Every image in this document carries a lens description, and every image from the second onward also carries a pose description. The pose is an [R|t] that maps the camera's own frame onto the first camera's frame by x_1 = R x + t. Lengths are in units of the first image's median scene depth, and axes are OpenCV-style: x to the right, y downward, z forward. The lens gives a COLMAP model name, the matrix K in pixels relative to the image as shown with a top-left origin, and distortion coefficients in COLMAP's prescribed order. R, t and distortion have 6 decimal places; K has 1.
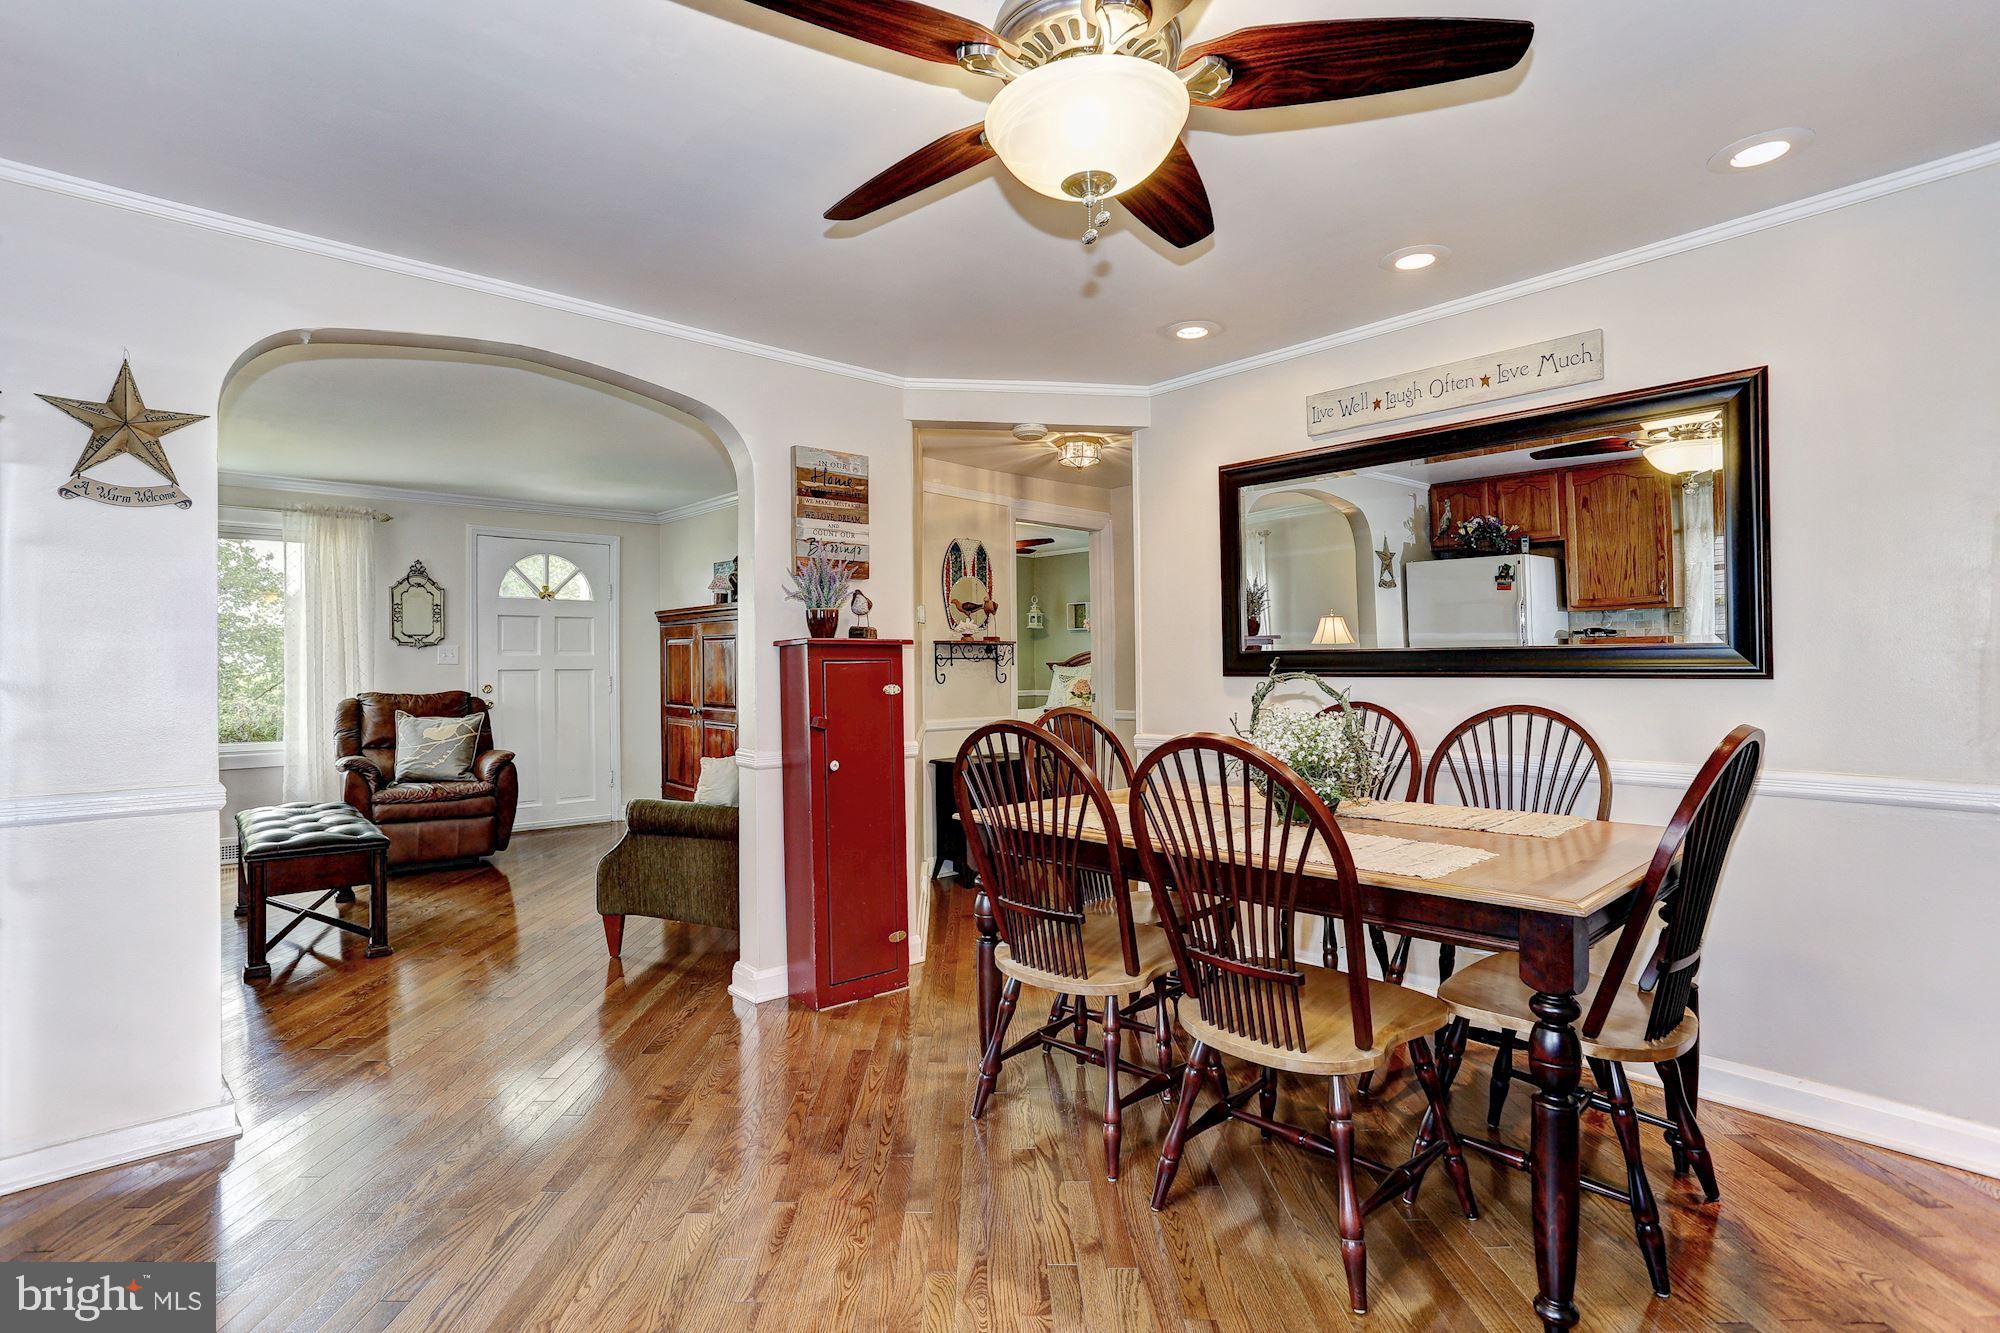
lens RADIAL K [[973.7, 0, 989.1], [0, 973.7, 659.9], [0, 0, 1]] dist [-0.051841, 0.031716]
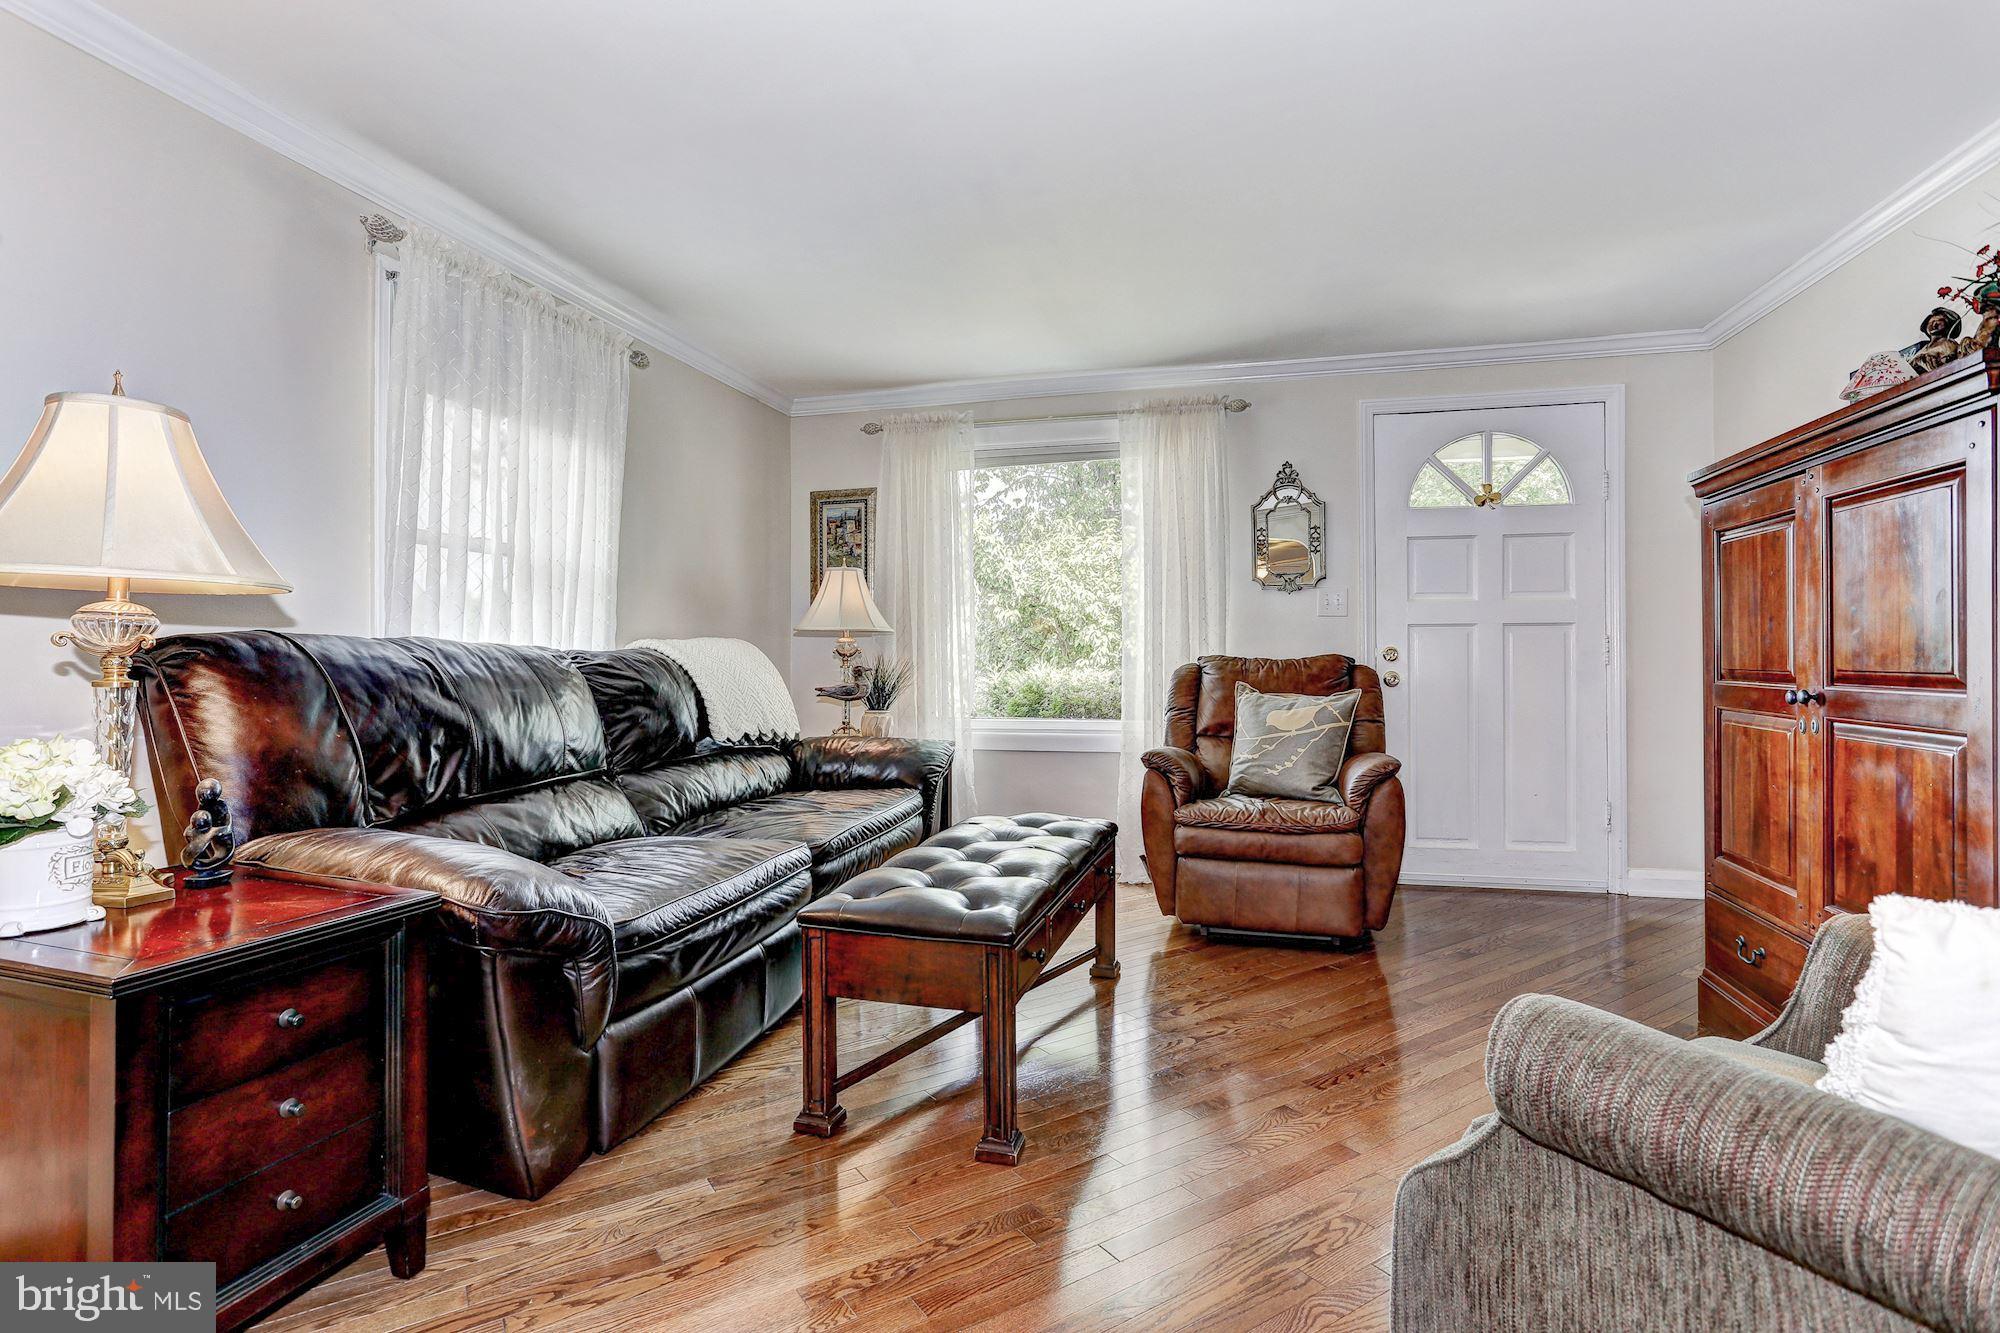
lens RADIAL K [[973.7, 0, 989.1], [0, 973.7, 659.9], [0, 0, 1]] dist [-0.051841, 0.031716]
pose [[0.551646, 0.001458, -0.834077, -0.154800], [0.005279, 0.999972, 0.005239, 0.033096], [0.834061, -0.007293, 0.551623, 0.487191]]
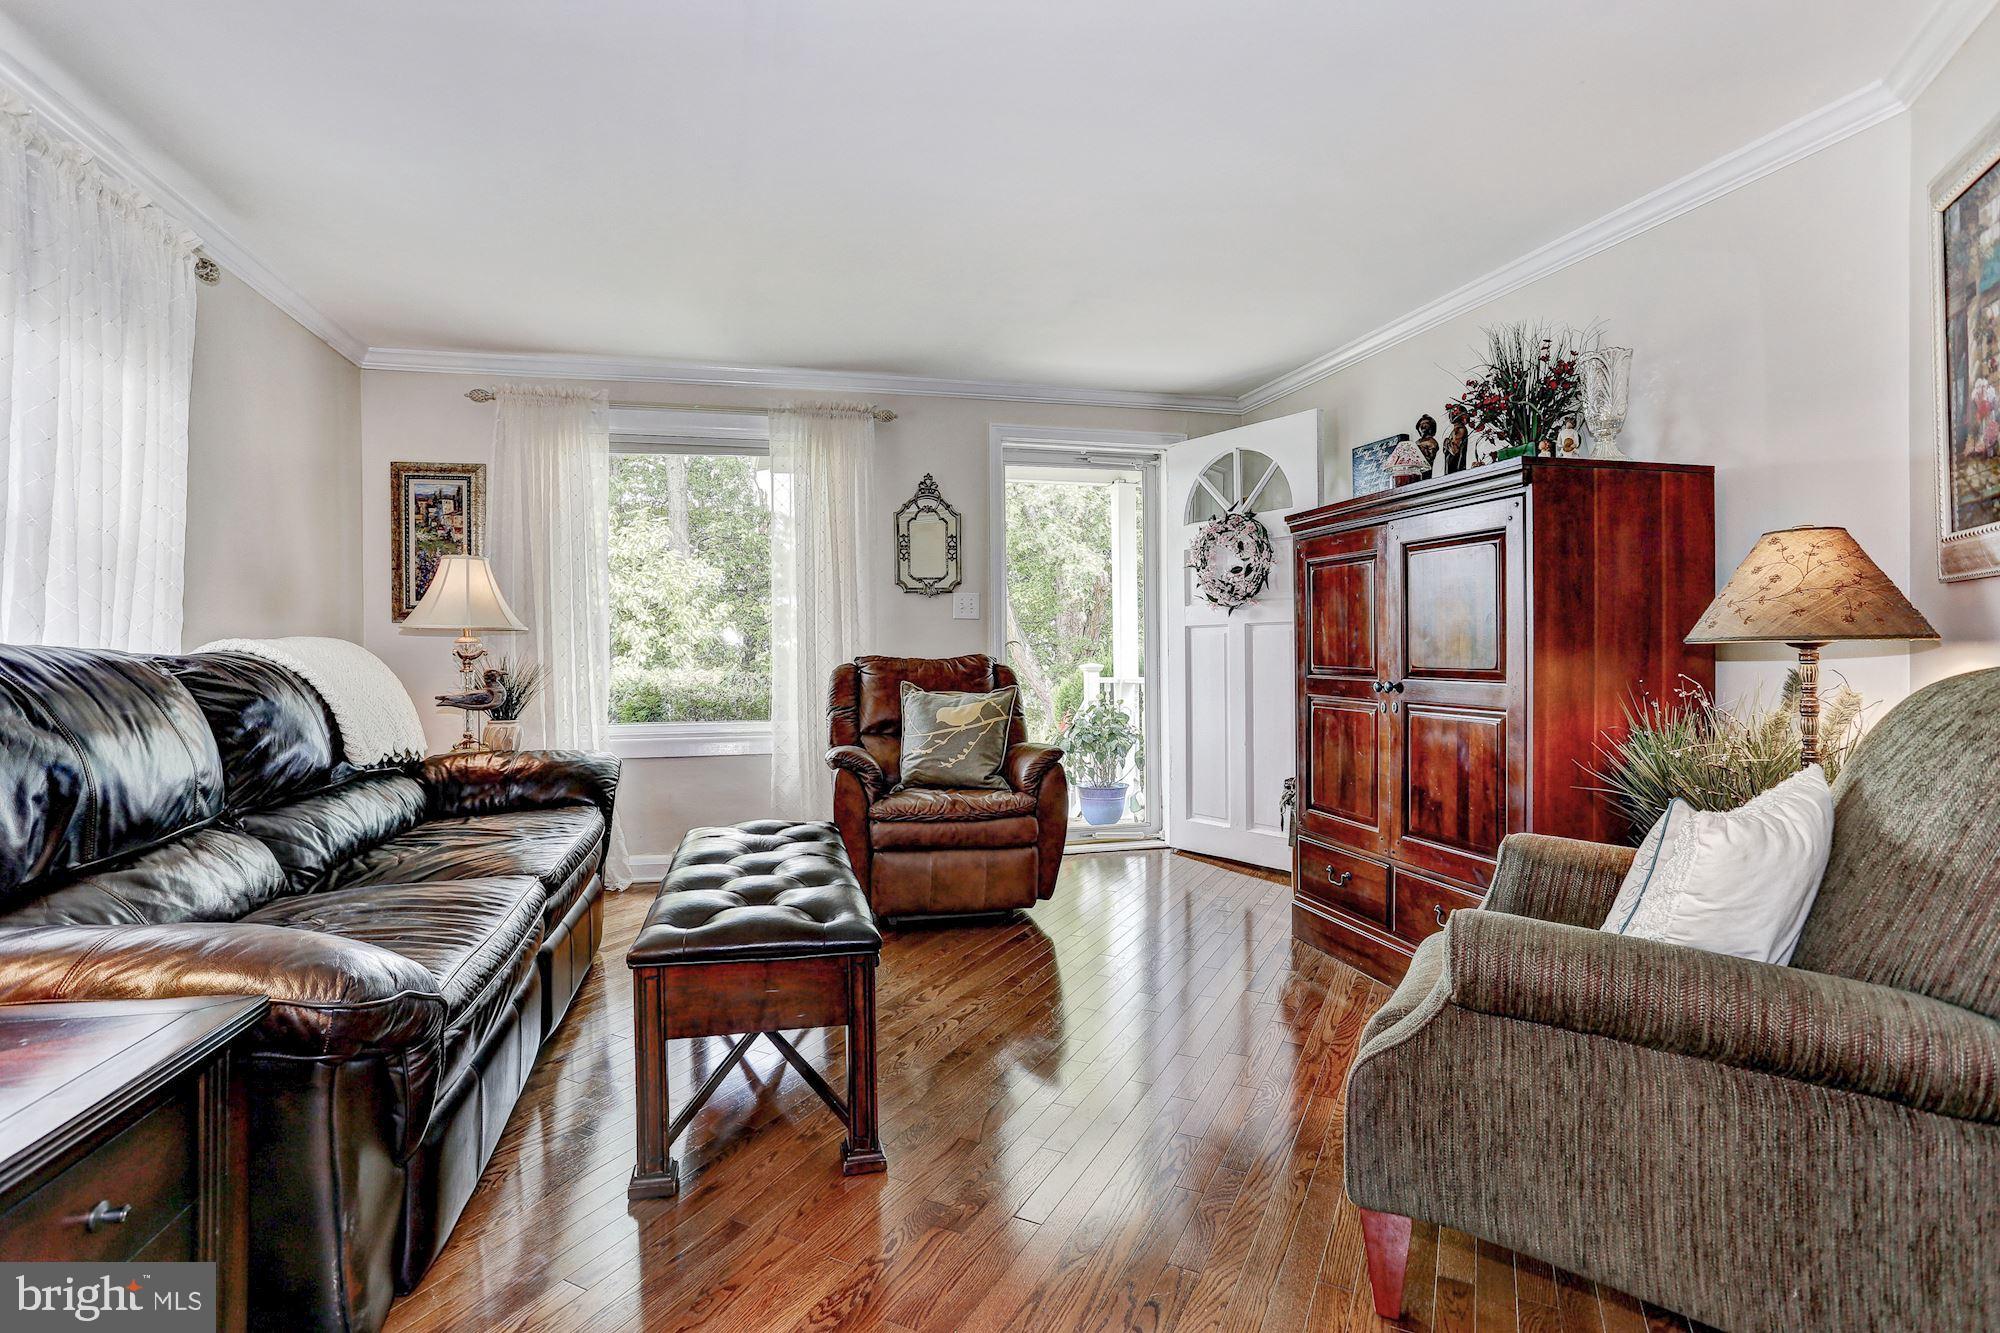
lens RADIAL K [[981.6, 0, 987.6], [0, 981.6, 655.5], [0, 0, 1]] dist [-0.068155, 0.061273]
pose [[0.889385, -0.002471, -0.457152, -0.238504], [0.006968, 0.999943, 0.008150, 0.028784], [0.457105, -0.010434, 0.889351, 0.396923]]
